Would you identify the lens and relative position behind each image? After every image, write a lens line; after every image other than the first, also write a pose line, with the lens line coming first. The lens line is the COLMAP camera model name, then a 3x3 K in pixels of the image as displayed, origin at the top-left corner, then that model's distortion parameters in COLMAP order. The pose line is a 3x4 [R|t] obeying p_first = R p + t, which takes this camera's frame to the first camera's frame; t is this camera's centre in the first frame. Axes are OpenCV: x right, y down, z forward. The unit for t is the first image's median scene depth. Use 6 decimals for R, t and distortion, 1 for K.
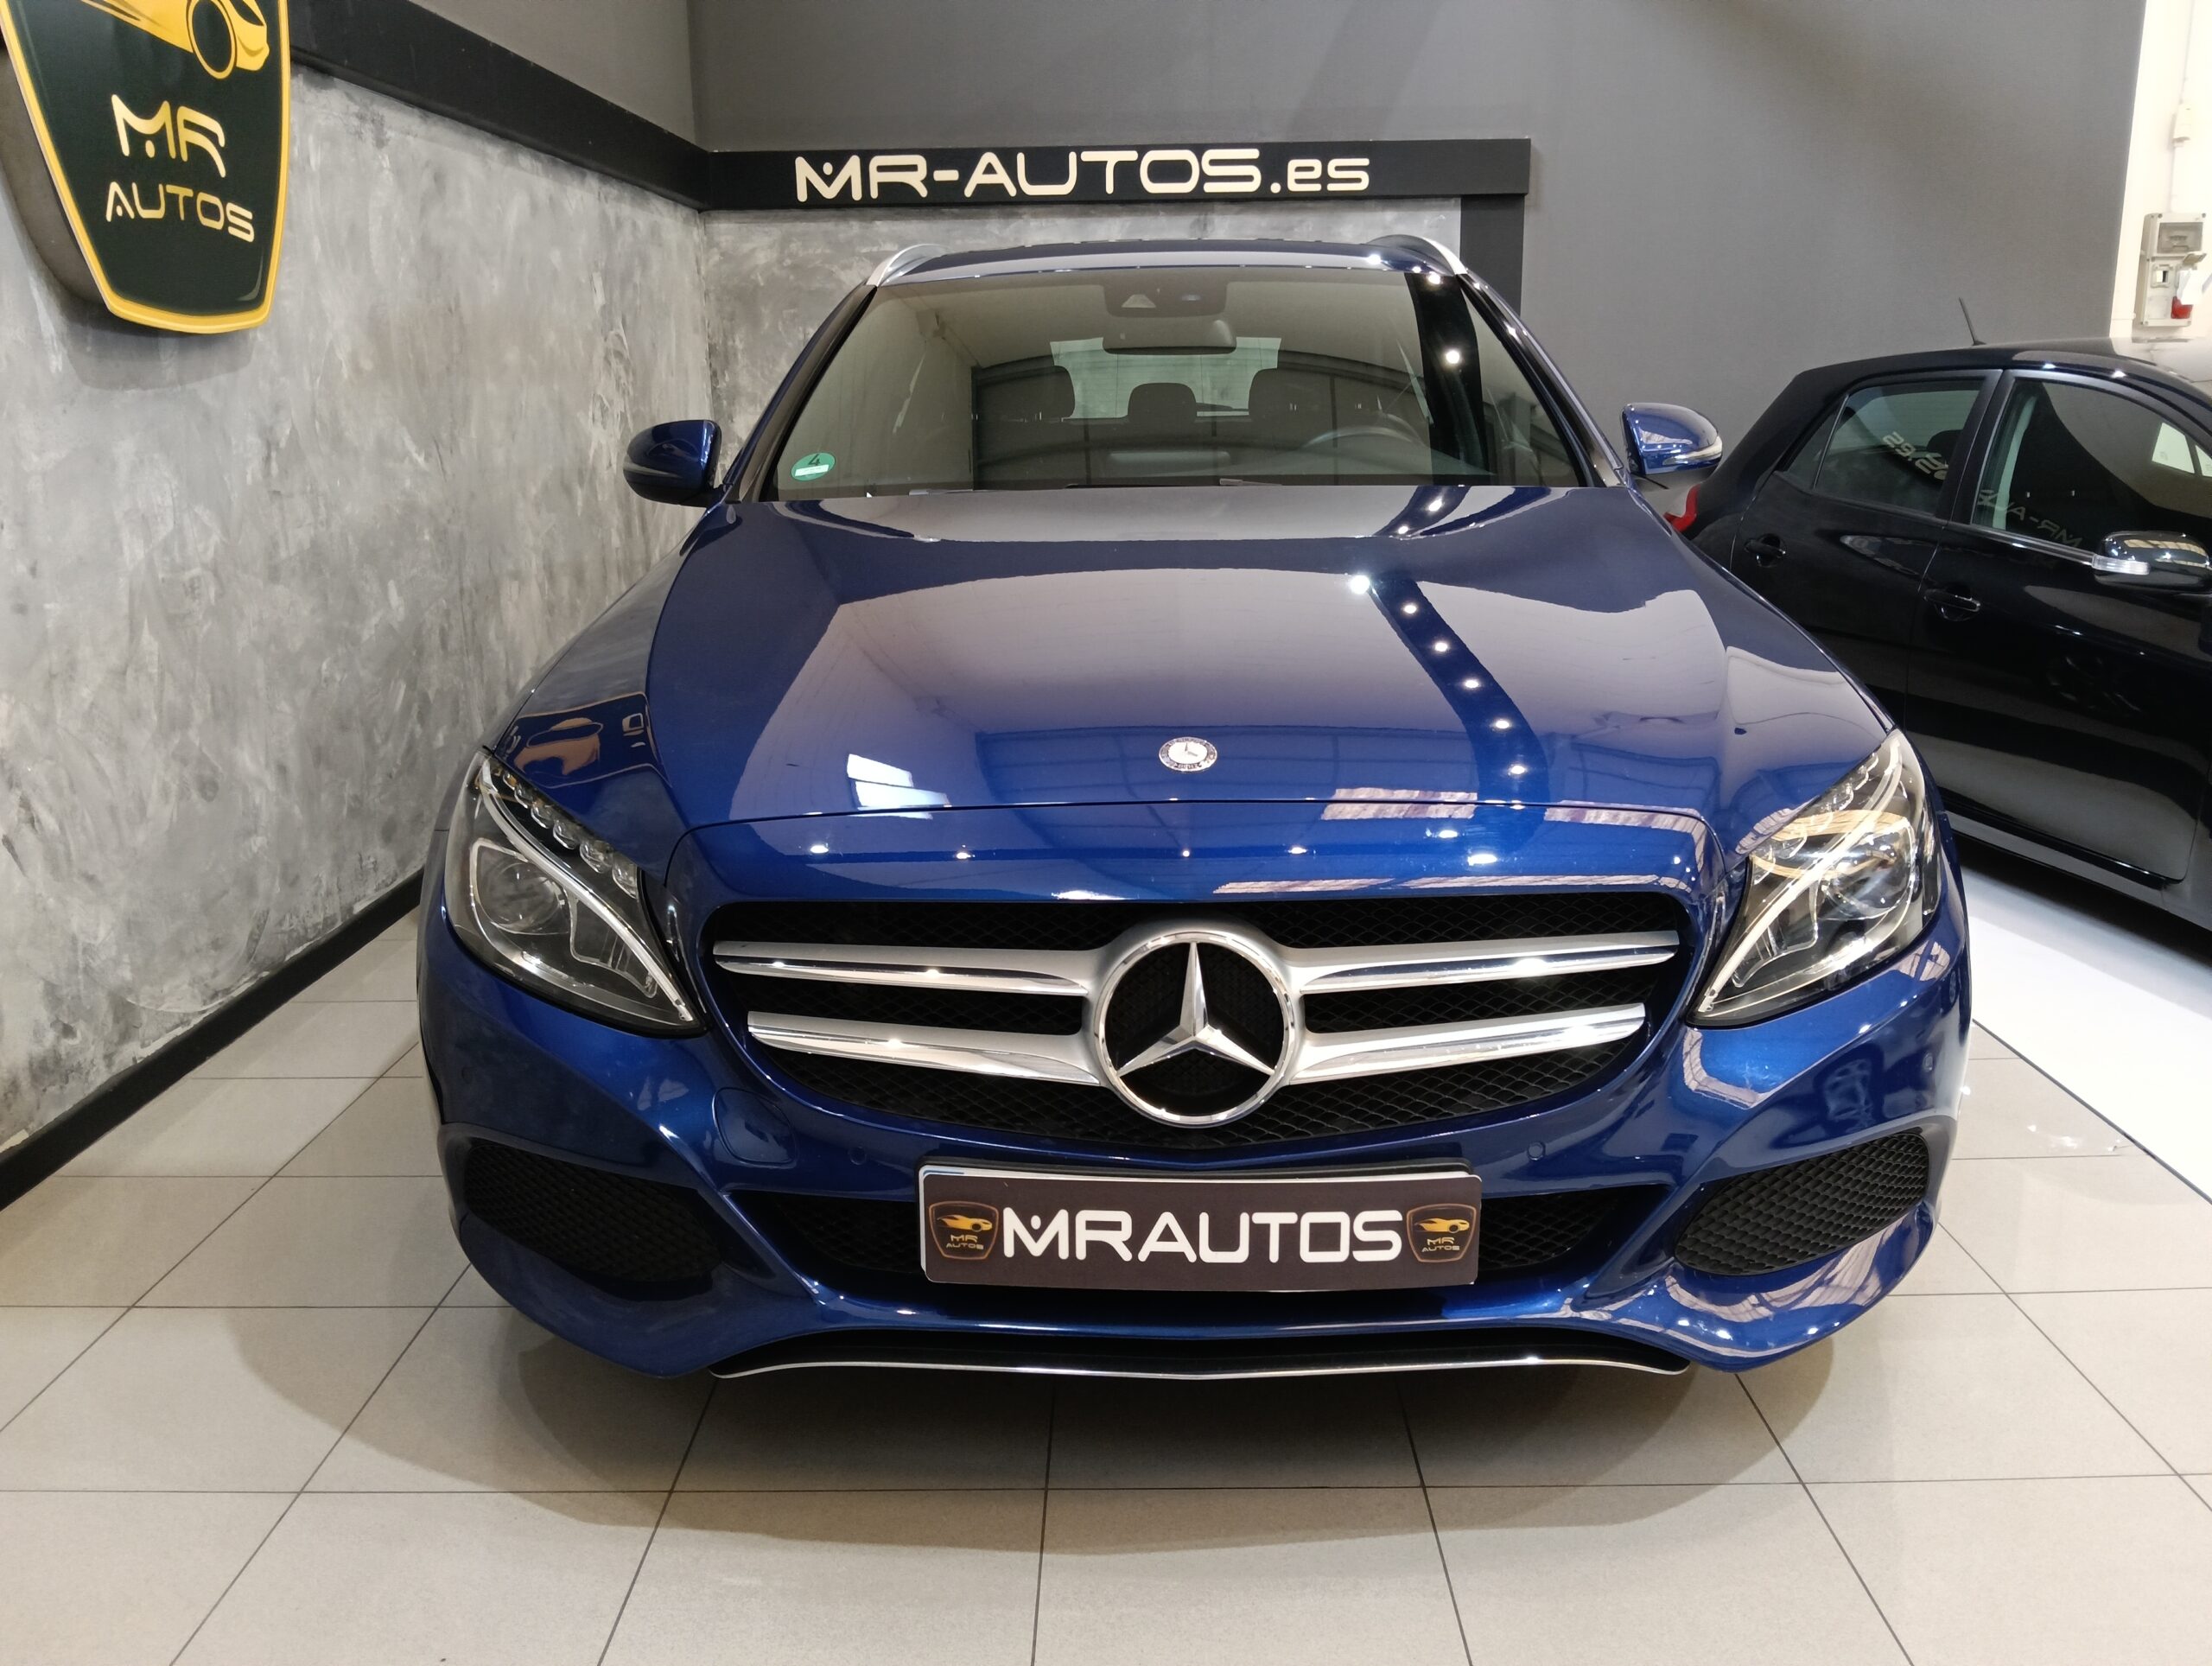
lens RADIAL K [[1792.6, 0, 1115.1], [0, 1792.6, 842.8], [0, 0, 1]] dist [0.059331, -0.129986]
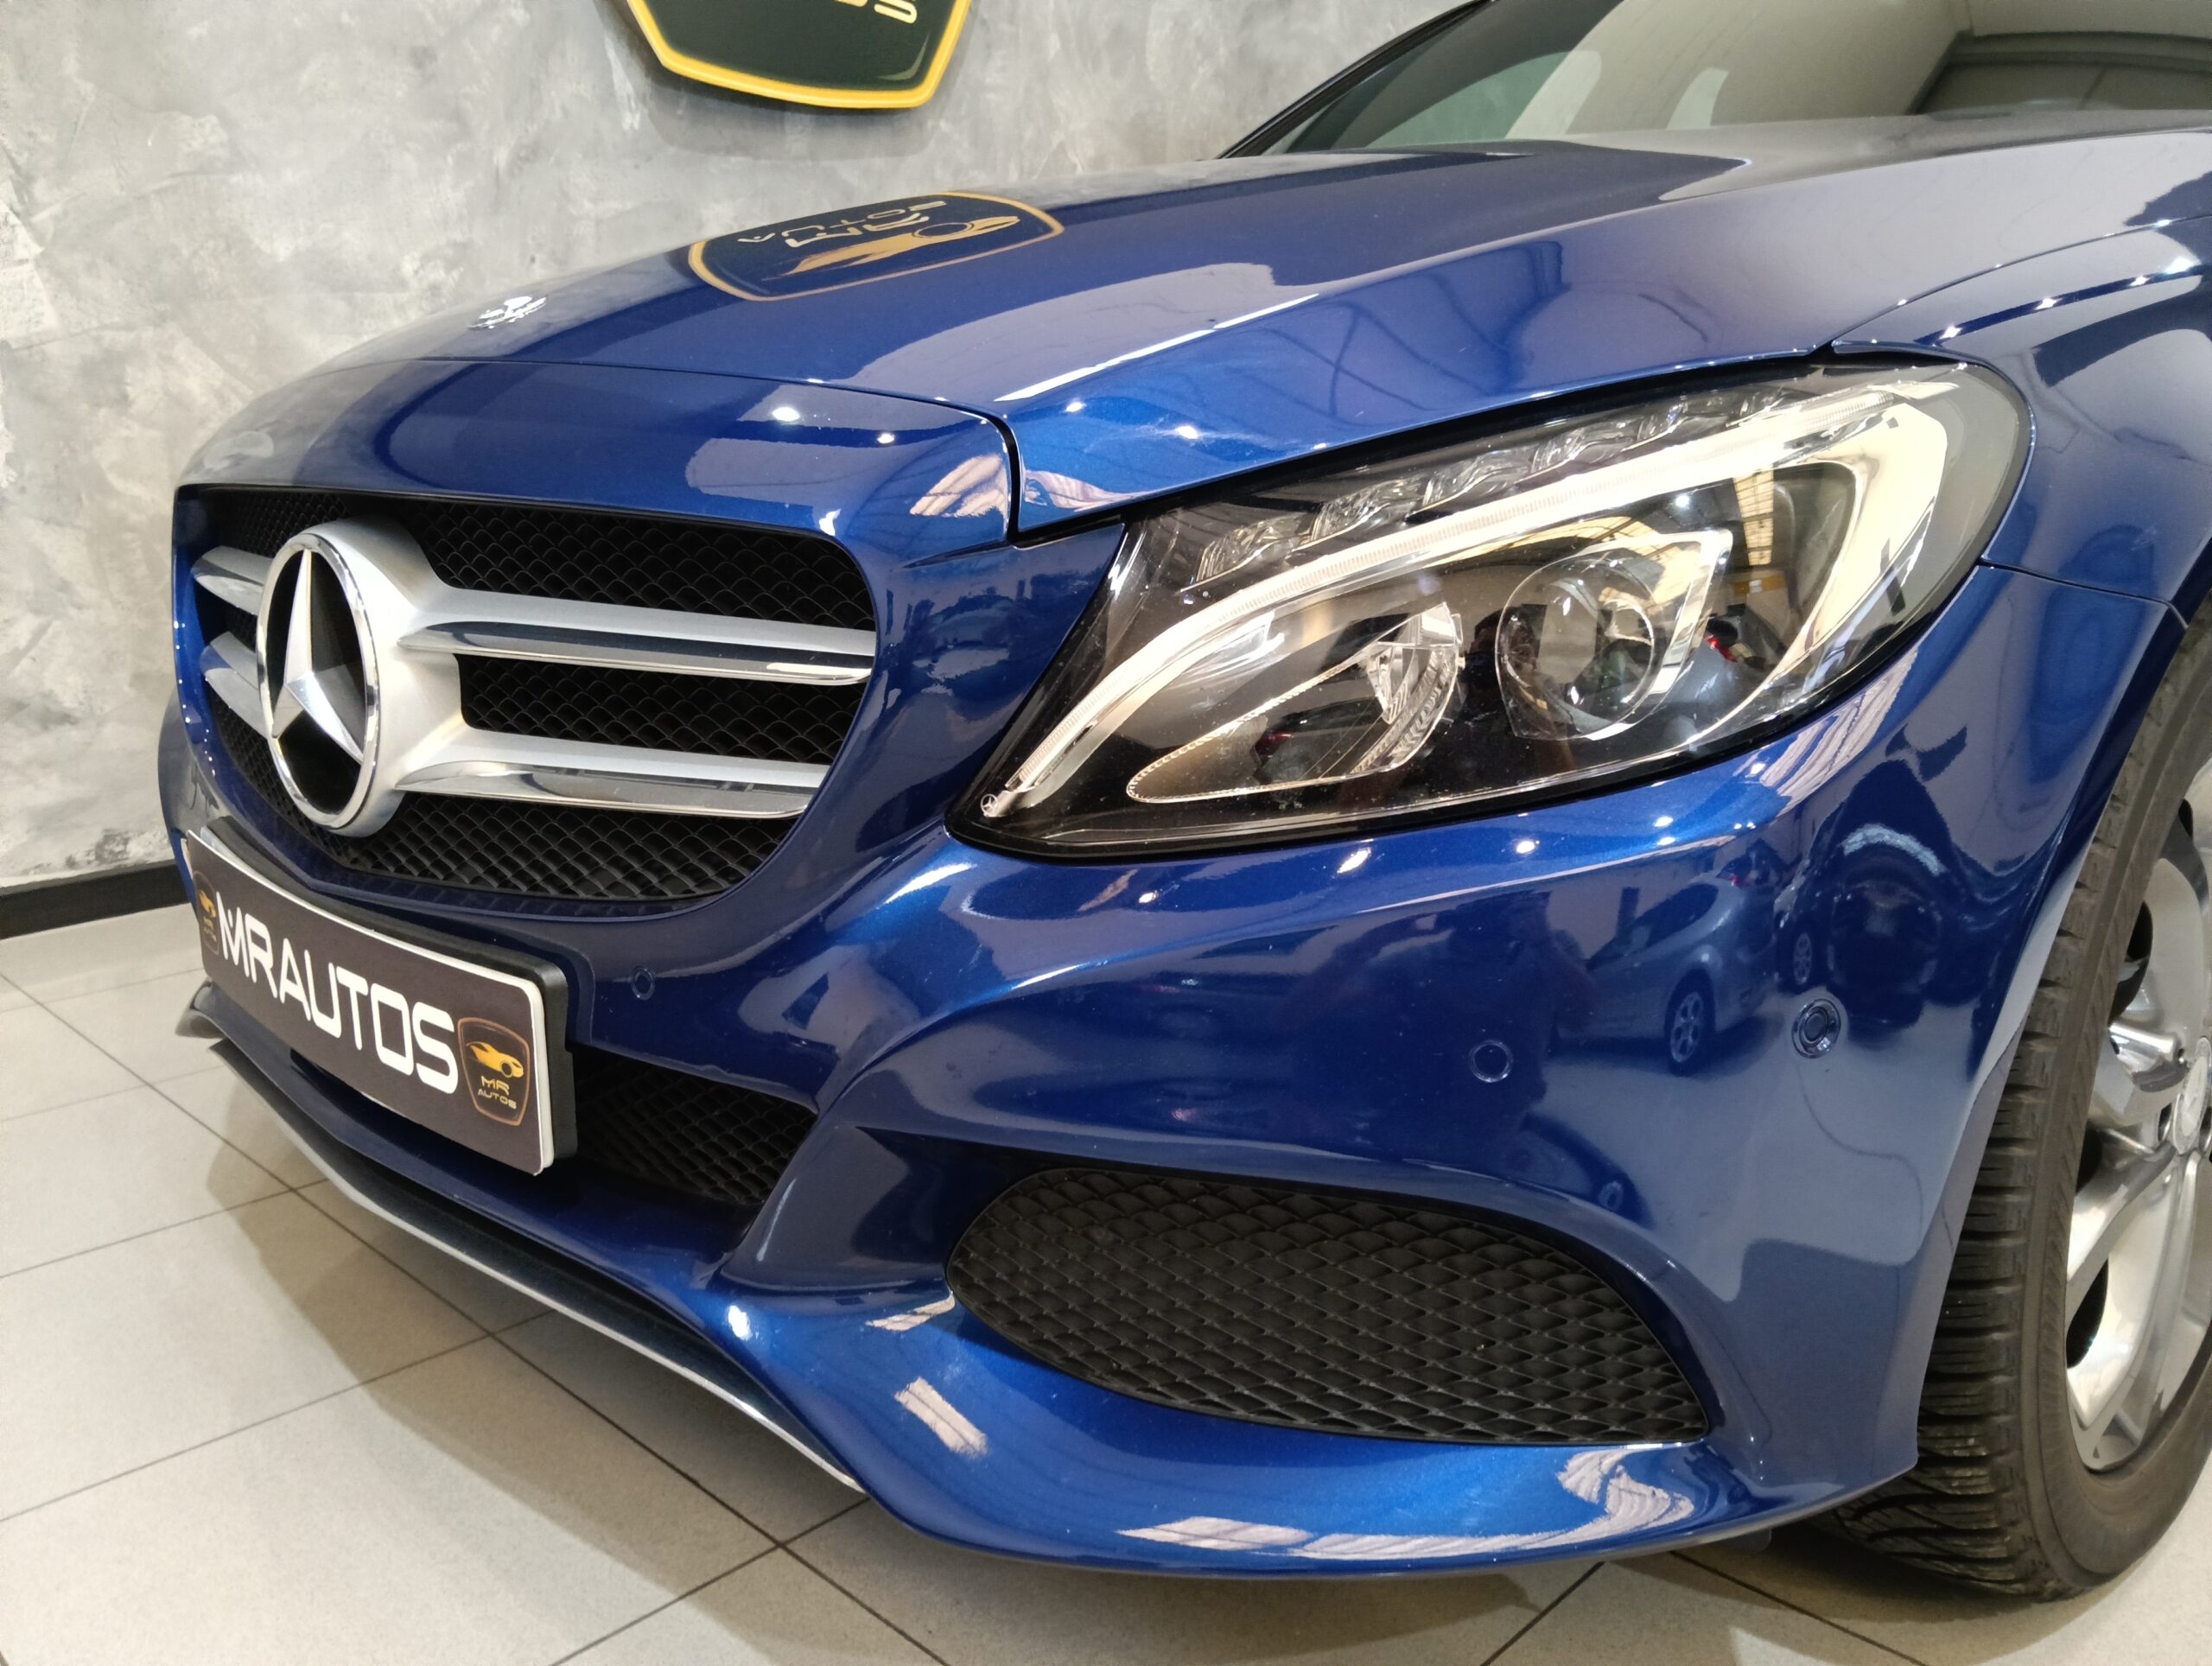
lens RADIAL K [[1823.0, 0, 1112.2], [0, 1823.0, 829.4], [0, 0, 1]] dist [-0.007368, -0.015940]
pose [[0.720064, 0.168575, -0.673120, 0.353441], [-0.172856, 0.983039, 0.061279, 0.030924], [0.672034, 0.072228, 0.736990, 0.332560]]
